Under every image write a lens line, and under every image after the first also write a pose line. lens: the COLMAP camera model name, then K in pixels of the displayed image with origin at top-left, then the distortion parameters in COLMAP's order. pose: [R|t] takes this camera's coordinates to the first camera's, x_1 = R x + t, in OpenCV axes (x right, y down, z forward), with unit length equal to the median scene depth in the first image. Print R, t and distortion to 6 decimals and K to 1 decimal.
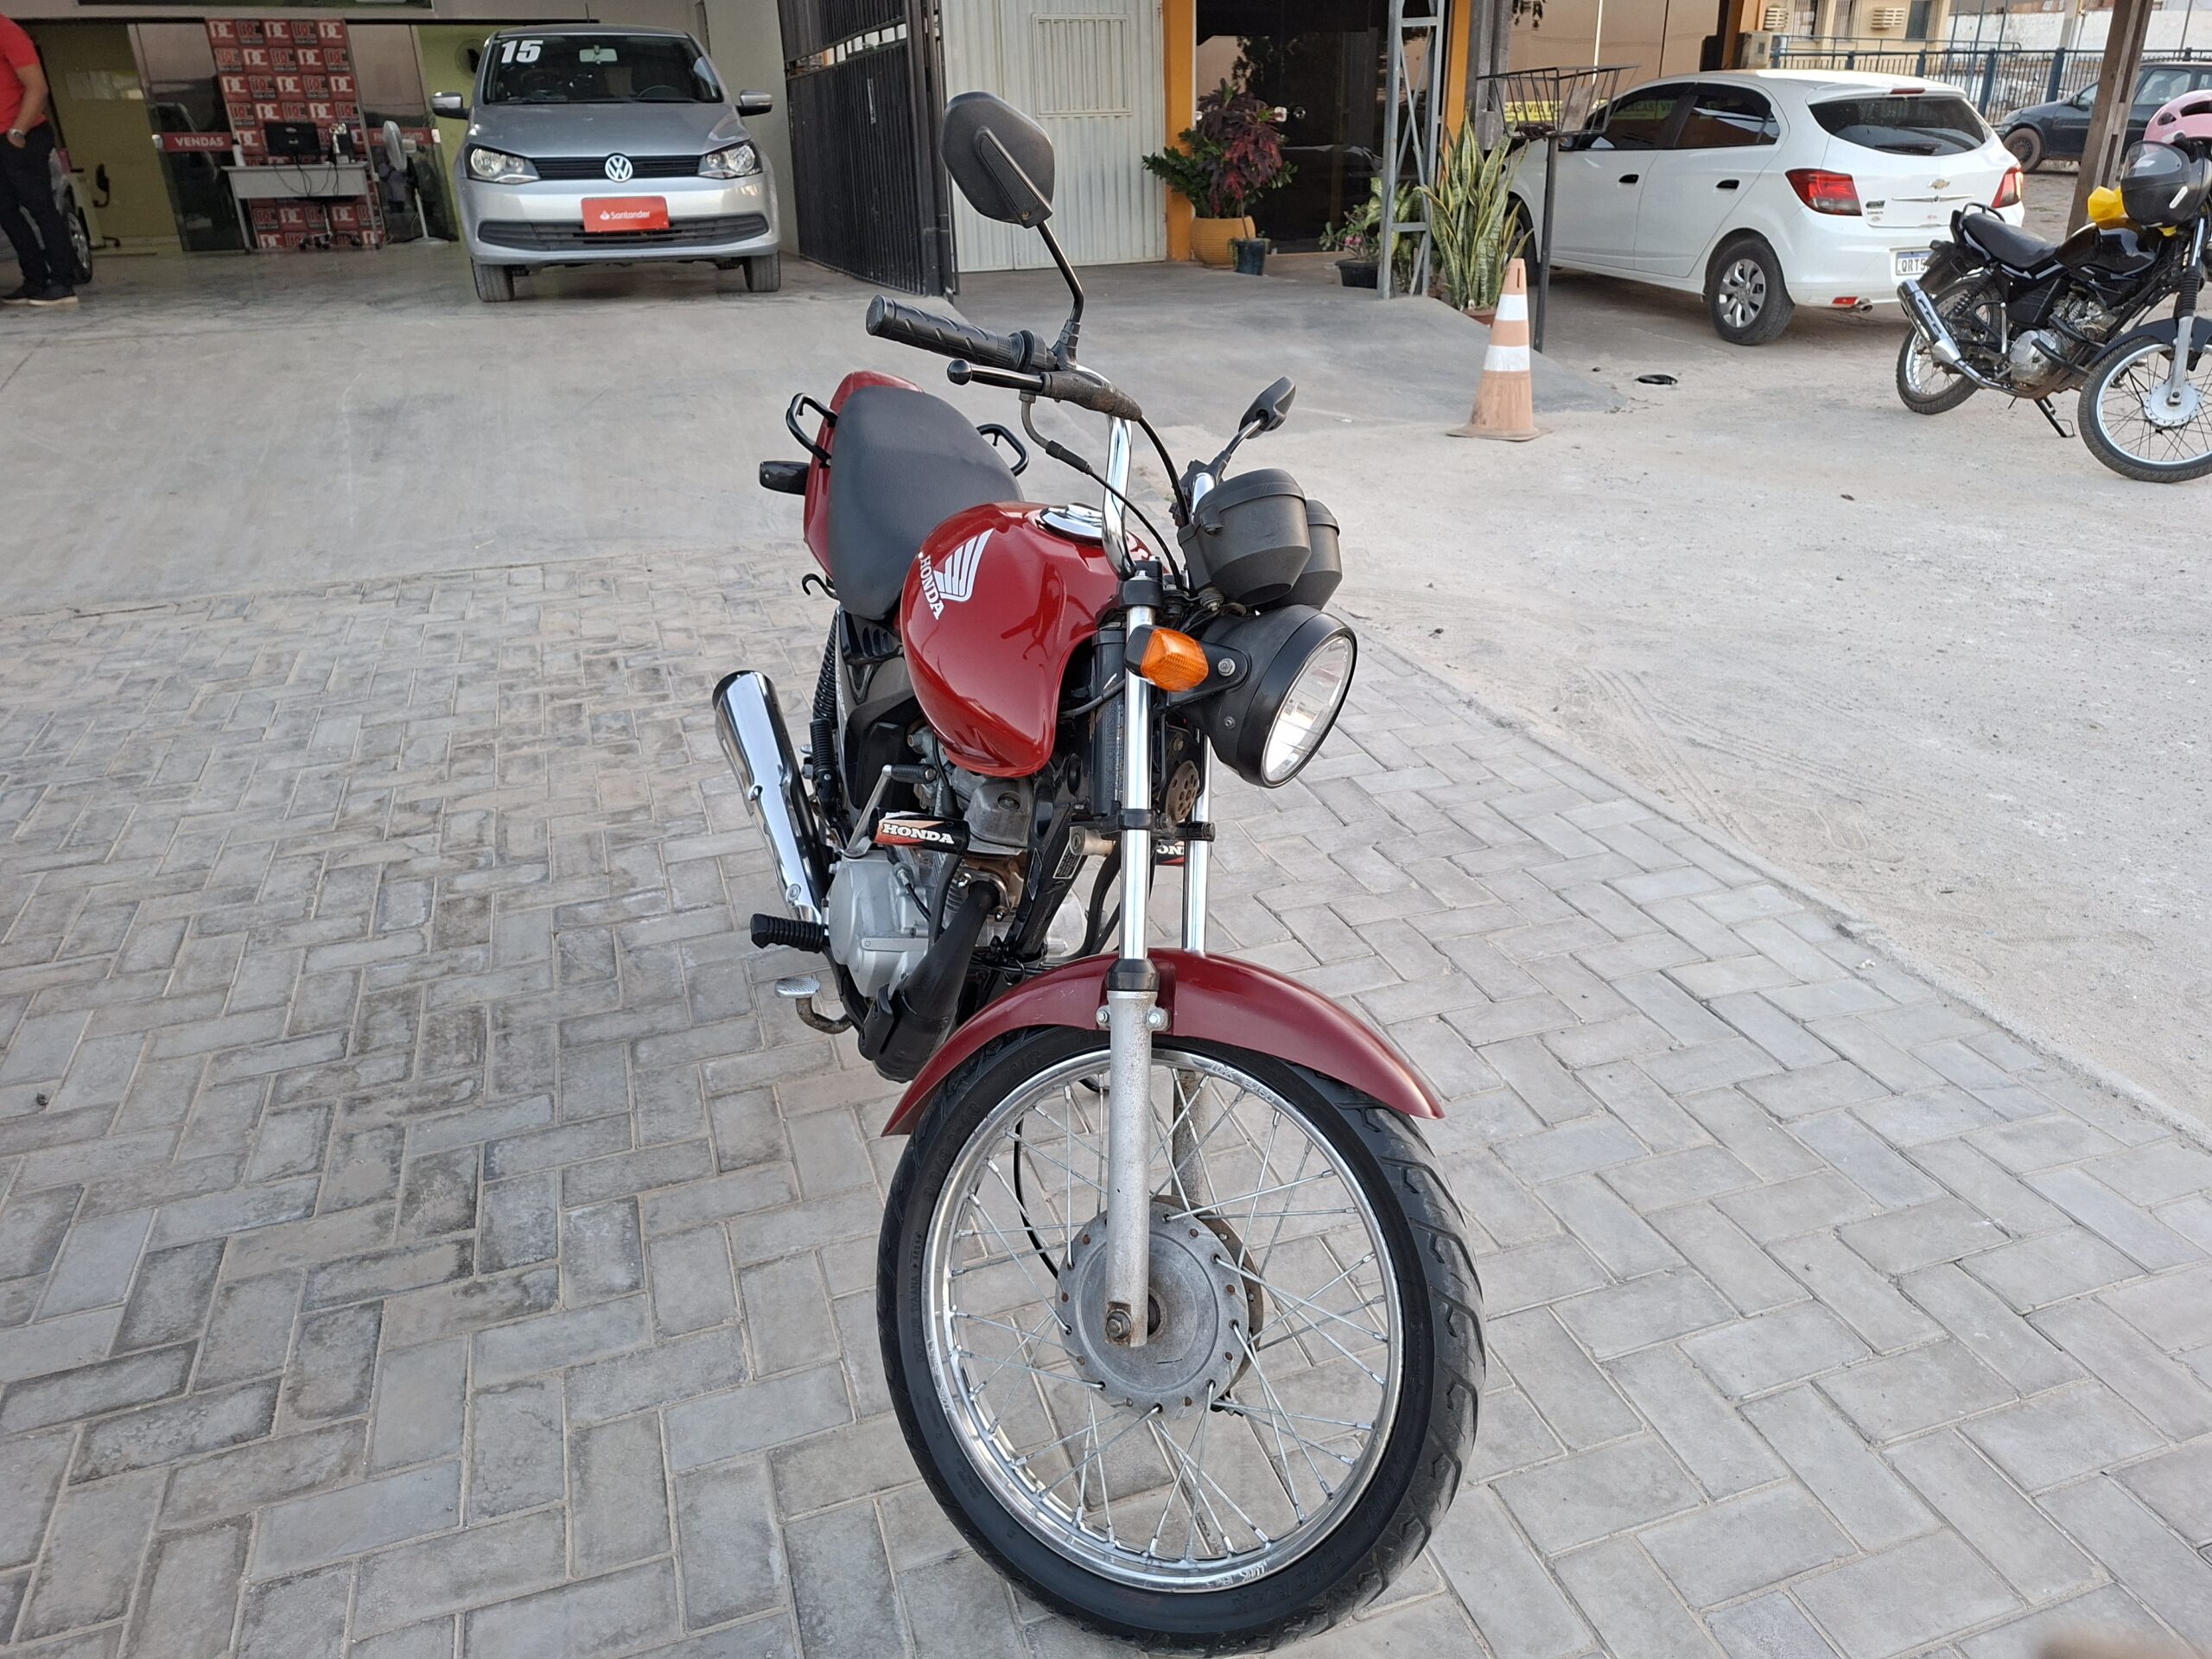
lens RADIAL K [[1557.4, 0, 1108.2], [0, 1557.4, 795.2], [0, 0, 1]] dist [0.065543, -0.068067]
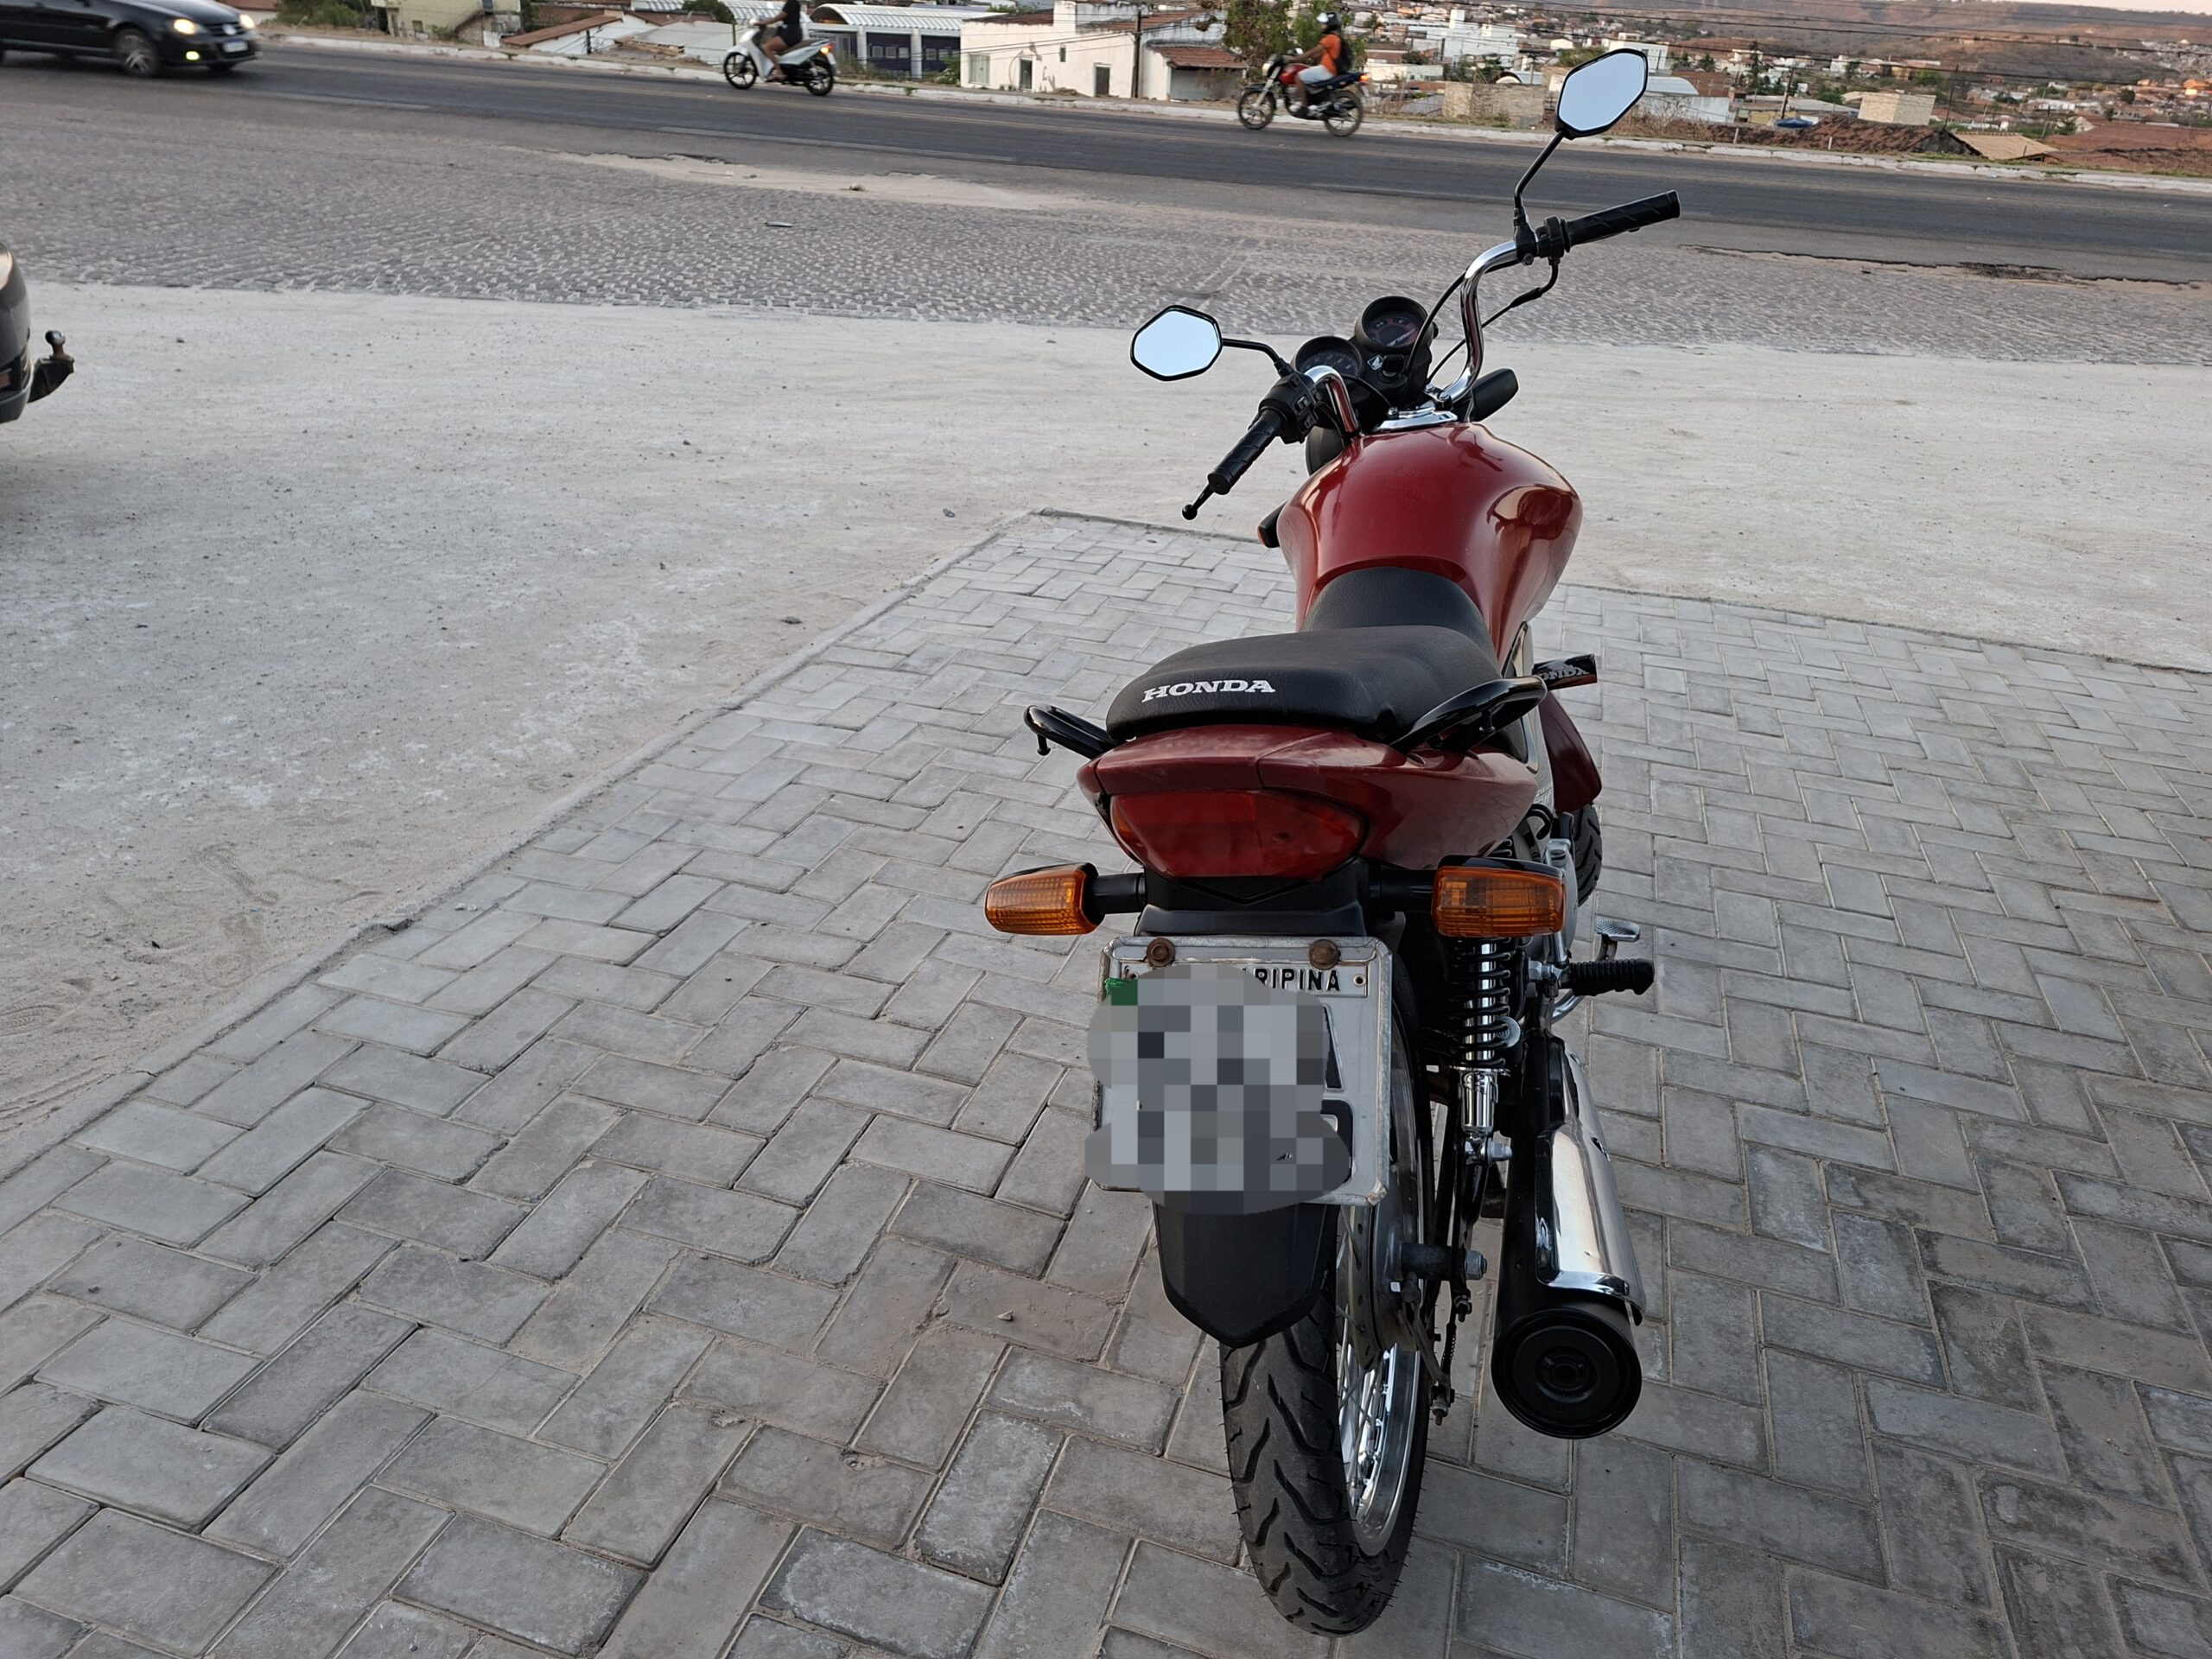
lens RADIAL K [[1557.4, 0, 1122.2], [0, 1557.4, 825.5], [0, 0, 1]] dist [0.065543, -0.068067]
pose [[-0.815494, -0.277792, 0.507742, -0.316178], [0.186674, 0.704153, 0.685071, -0.498342], [-0.547835, 0.653453, -0.522376, 1.207331]]
